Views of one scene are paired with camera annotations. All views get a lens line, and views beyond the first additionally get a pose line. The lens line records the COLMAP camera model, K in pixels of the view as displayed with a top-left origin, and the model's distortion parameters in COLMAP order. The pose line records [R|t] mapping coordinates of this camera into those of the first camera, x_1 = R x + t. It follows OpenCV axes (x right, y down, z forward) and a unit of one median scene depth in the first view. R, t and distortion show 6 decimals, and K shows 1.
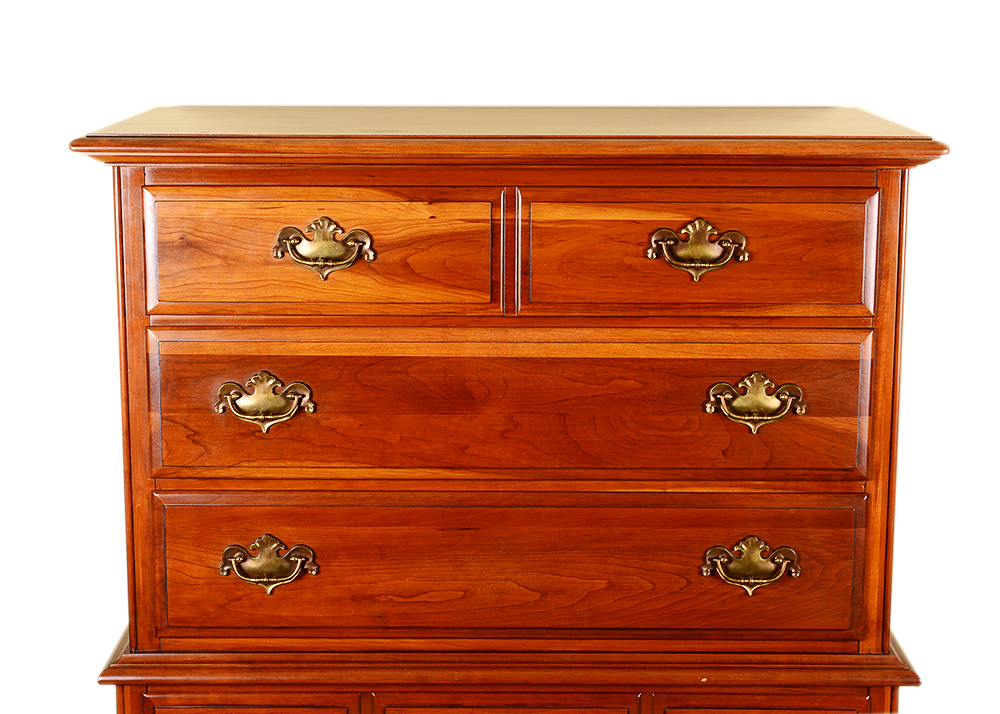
lens RADIAL K [[1401.1, 0, 513.5], [0, 1401.1, 357.3], [0, 0, 1]] dist [0.004174, -0.078926]
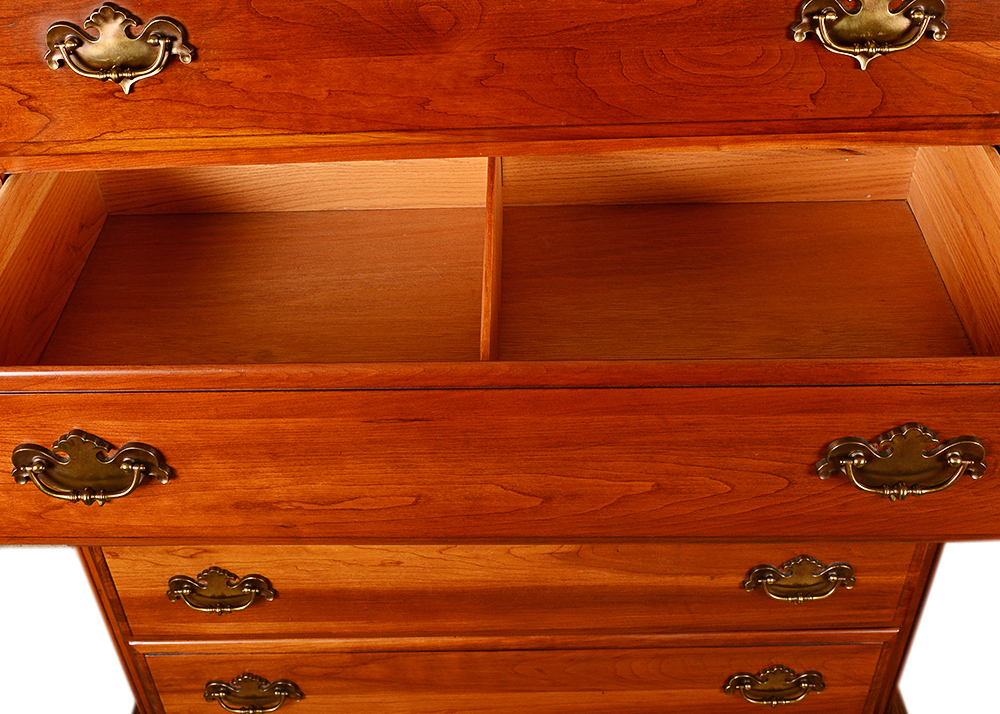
lens RADIAL K [[1145.7, 0, 477.0], [0, 1145.7, 356.7], [0, 0, 1]] dist [-0.047821, -0.014877]
pose [[0.998768, -0.024107, -0.043365, 0.011081], [0.042513, 0.866436, 0.497475, -0.102025], [0.025580, -0.498706, 0.866394, 0.469488]]
